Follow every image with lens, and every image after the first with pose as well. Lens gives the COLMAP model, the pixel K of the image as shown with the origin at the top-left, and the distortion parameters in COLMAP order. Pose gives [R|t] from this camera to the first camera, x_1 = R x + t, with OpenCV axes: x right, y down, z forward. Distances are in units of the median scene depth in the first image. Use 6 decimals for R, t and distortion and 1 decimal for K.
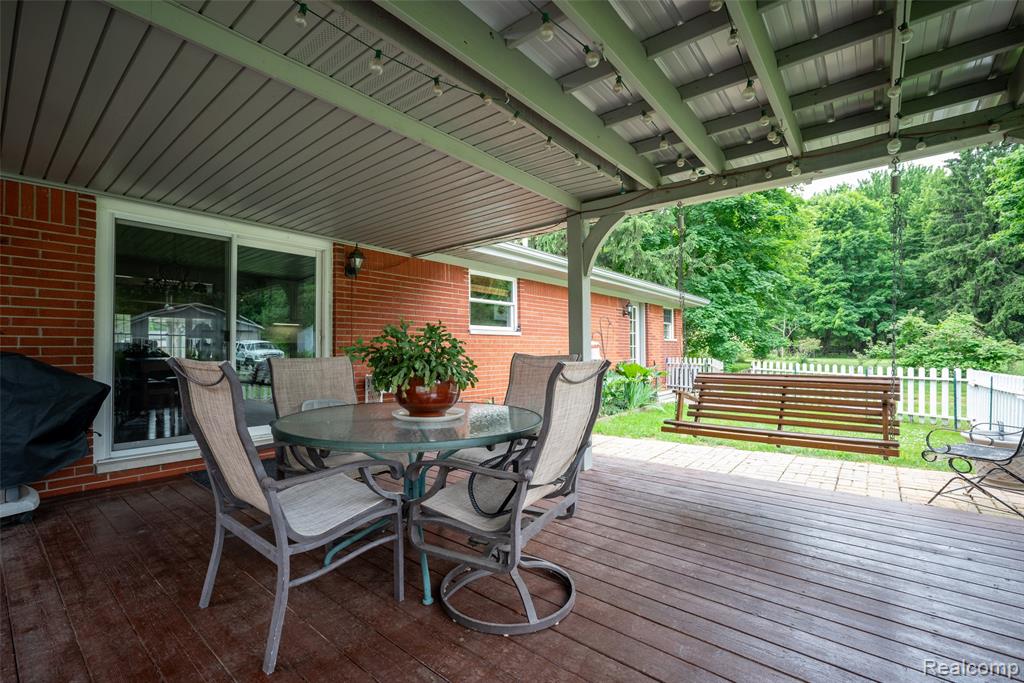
lens RADIAL K [[415.7, 0, 513.8], [0, 415.7, 353.6], [0, 0, 1]] dist [-0.025973, 0.005296]
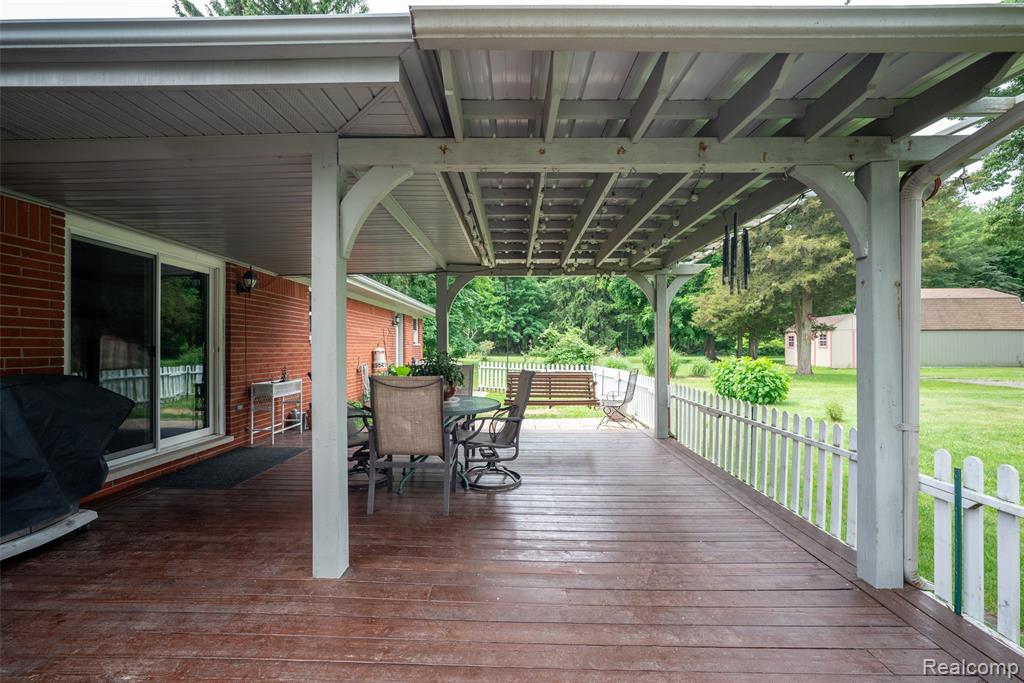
lens RADIAL K [[415.7, 0, 513.8], [0, 415.7, 353.6], [0, 0, 1]] dist [-0.025973, 0.005296]
pose [[0.763235, -0.000505, 0.646120, -0.552063], [-0.002381, 0.999991, 0.003595, -0.035172], [-0.646116, -0.004282, 0.763227, -0.301360]]
